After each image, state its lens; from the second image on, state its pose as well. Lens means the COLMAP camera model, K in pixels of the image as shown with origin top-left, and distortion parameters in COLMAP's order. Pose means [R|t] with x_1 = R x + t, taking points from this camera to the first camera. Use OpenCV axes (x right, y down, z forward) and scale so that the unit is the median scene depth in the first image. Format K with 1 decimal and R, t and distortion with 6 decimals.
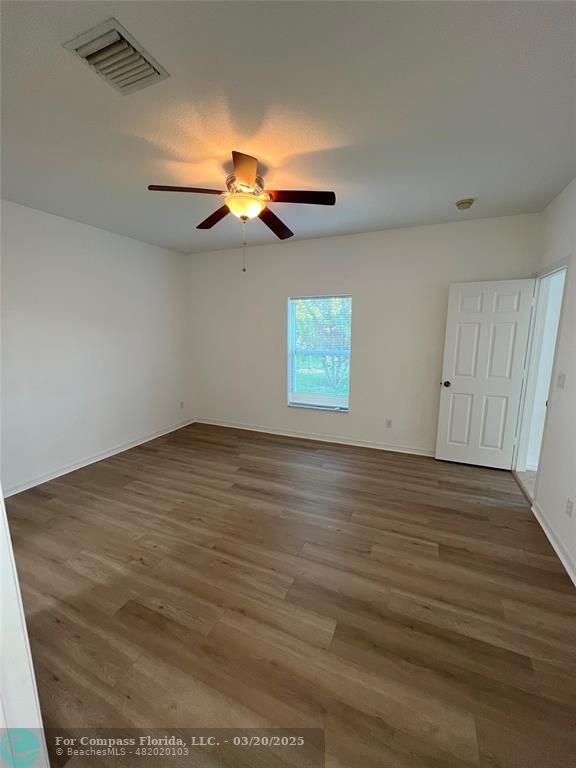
lens RADIAL K [[311.6, 0, 286.4], [0, 311.6, 384.2], [0, 0, 1]] dist [0.000440, -0.000108]
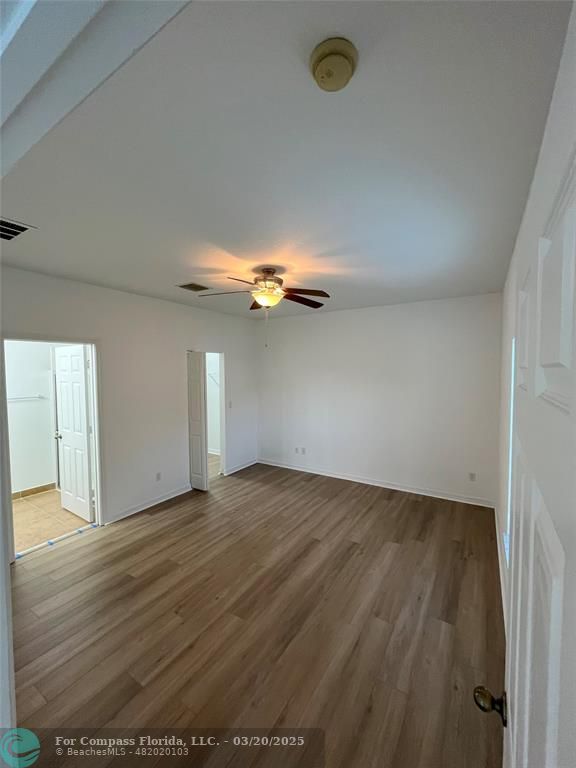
lens RADIAL K [[311.6, 0, 286.4], [0, 311.6, 384.2], [0, 0, 1]] dist [0.000440, -0.000108]
pose [[-0.147821, 0.049057, -0.987797, 0.833615], [-0.165813, 0.983403, 0.073653, -0.238169], [0.975015, 0.174677, -0.137233, 0.953859]]
